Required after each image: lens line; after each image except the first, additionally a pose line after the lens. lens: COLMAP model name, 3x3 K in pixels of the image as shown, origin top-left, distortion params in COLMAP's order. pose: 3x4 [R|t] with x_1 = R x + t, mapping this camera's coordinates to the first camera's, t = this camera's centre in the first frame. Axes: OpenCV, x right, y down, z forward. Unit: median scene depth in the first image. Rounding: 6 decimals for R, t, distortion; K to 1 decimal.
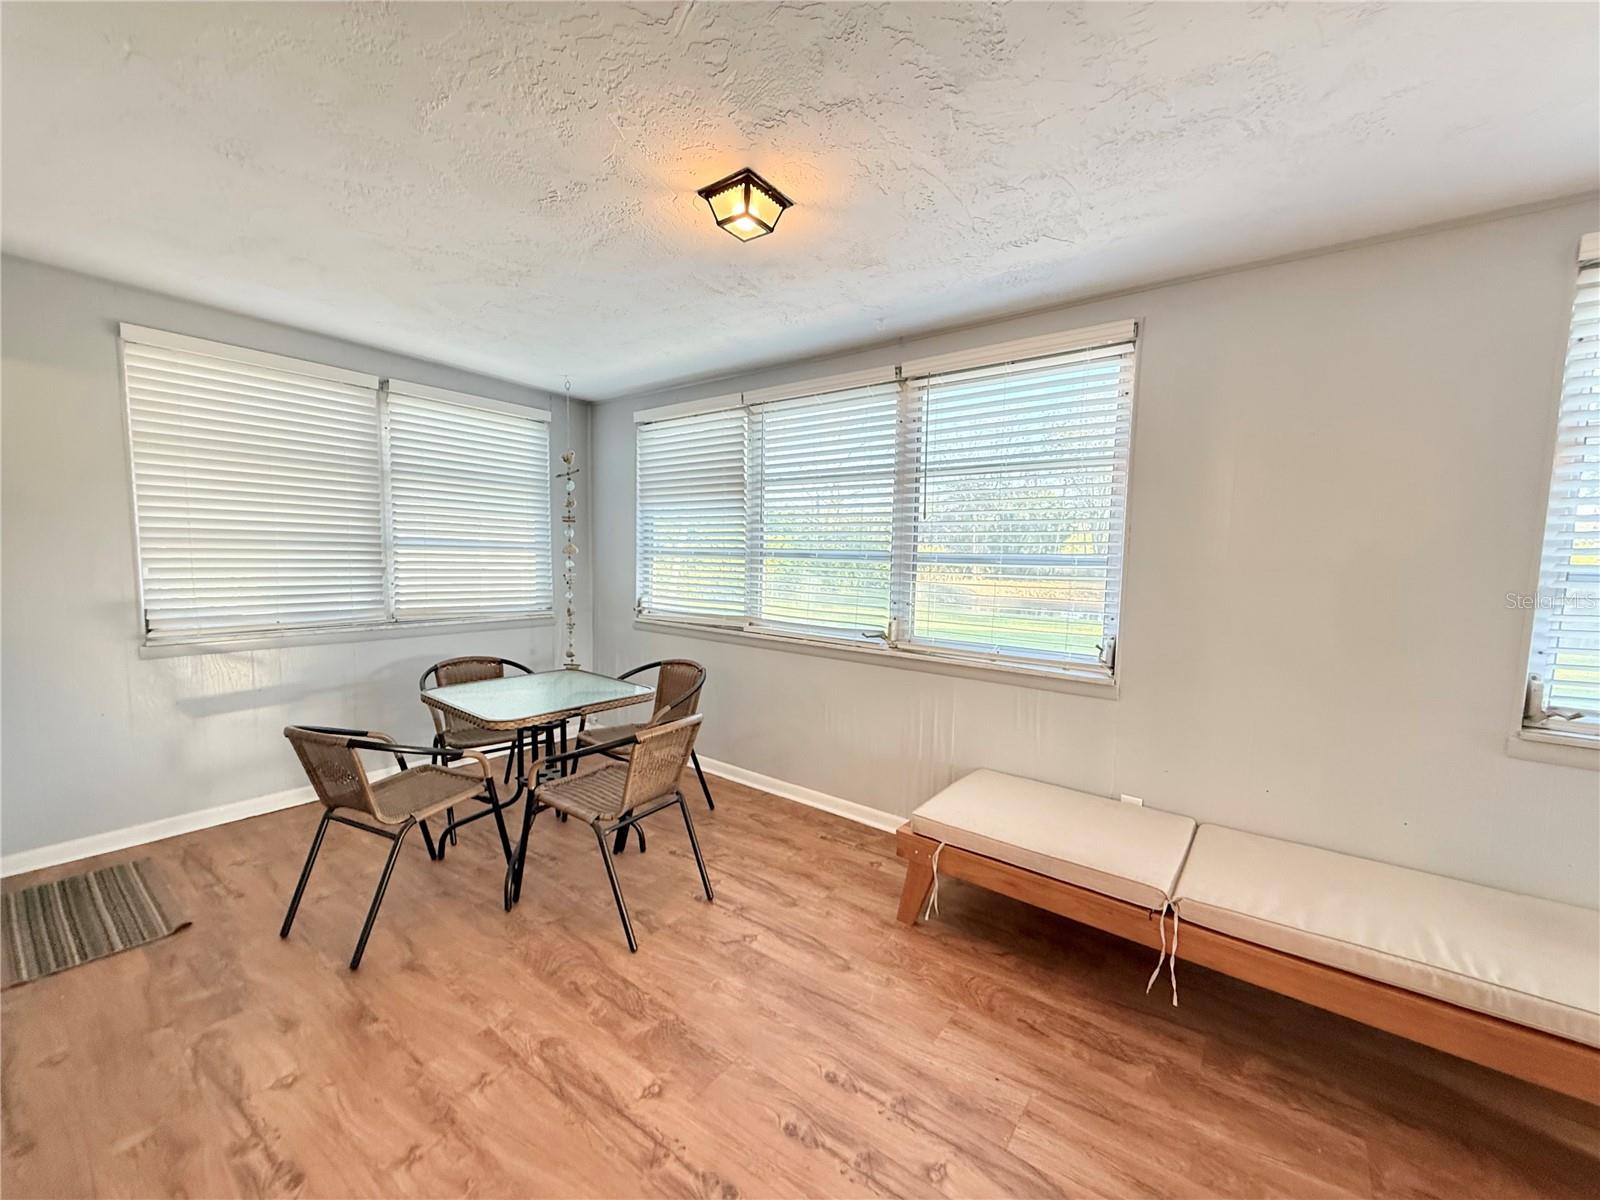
lens RADIAL K [[636.8, 0, 797.6], [0, 636.8, 603.0], [0, 0, 1]] dist [-0.001237, -0.000112]
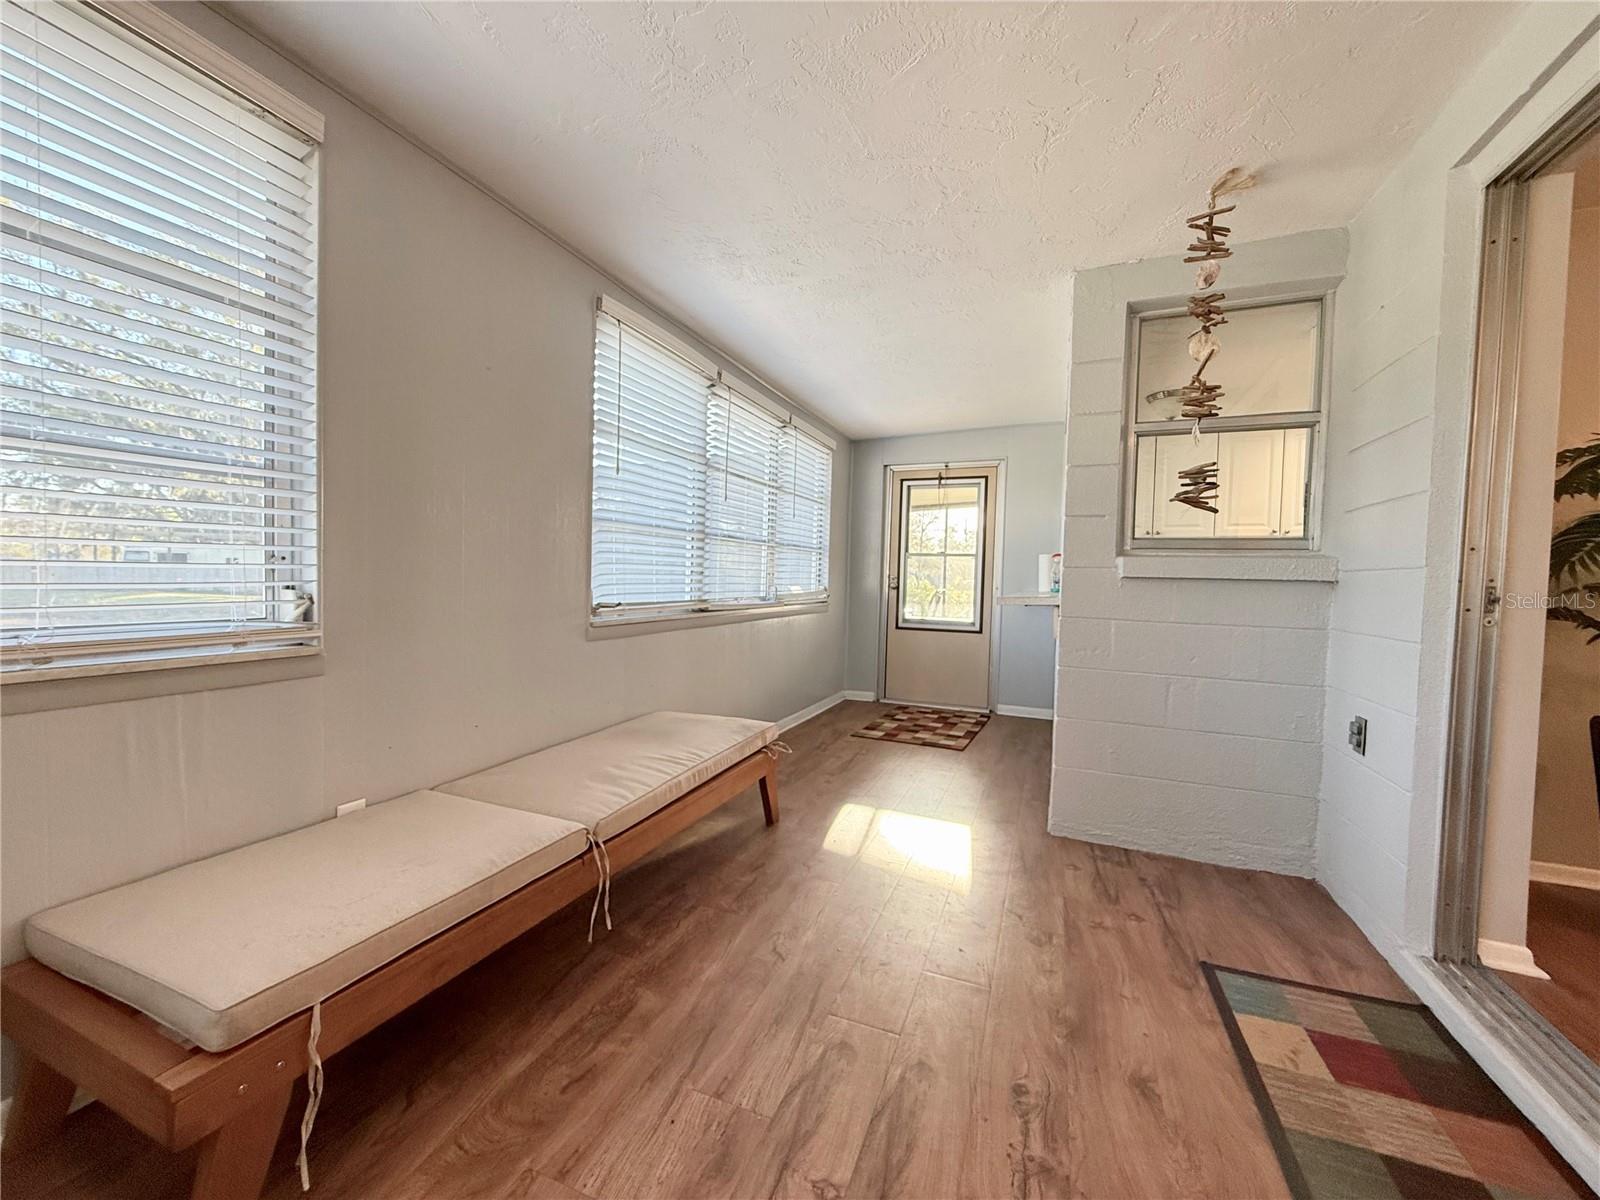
lens RADIAL K [[635.4, 0, 796.5], [0, 635.4, 602.2], [0, 0, 1]] dist [-0.001224, -0.000107]
pose [[-0.264602, -0.065107, 0.962157, -0.403605], [0.056664, 0.994945, 0.082909, 0.066735], [-0.962692, 0.076457, -0.259575, 0.962080]]
